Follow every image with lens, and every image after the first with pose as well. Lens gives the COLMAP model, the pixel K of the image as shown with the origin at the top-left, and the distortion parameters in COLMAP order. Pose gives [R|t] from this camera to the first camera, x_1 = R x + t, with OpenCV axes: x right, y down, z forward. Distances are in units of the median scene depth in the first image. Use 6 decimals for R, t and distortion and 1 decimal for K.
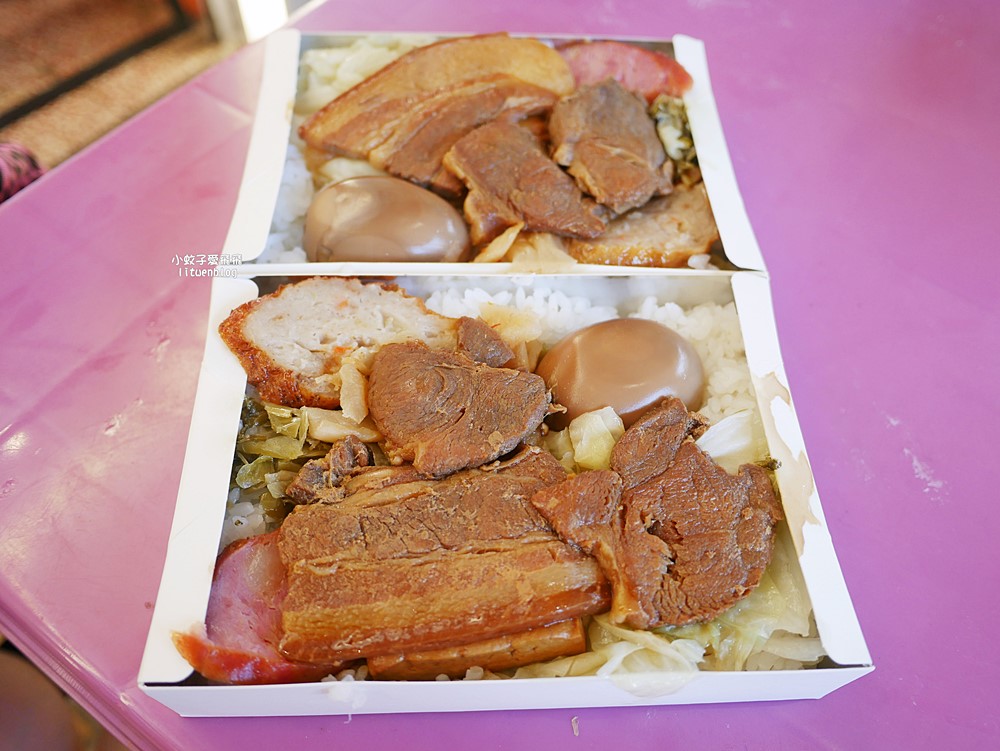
lens RADIAL K [[833.3, 0, 502.5], [0, 833.3, 380.4], [0, 0, 1]] dist [-0.048016, -0.014361]
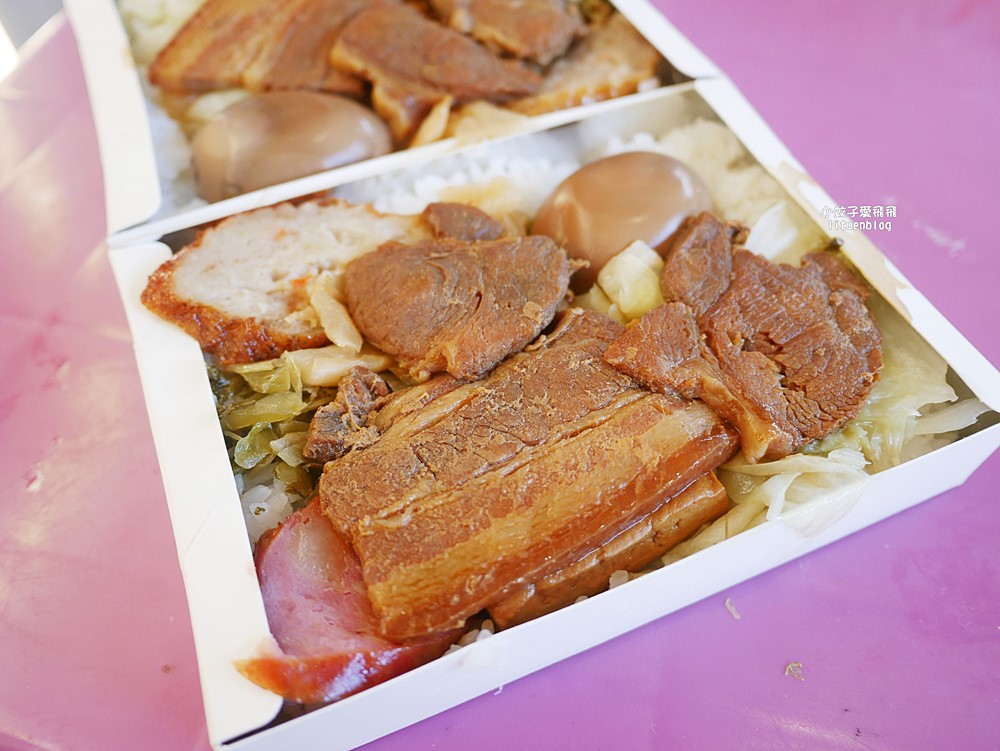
lens RADIAL K [[833.3, 0, 499.5], [0, 833.3, 372.9], [0, 0, 1]] dist [-0.048016, -0.014361]
pose [[0.935287, -0.313836, 0.163542, -0.176751], [0.317687, 0.948192, 0.002743, 0.107599], [-0.155930, 0.049389, 0.986533, 0.187627]]
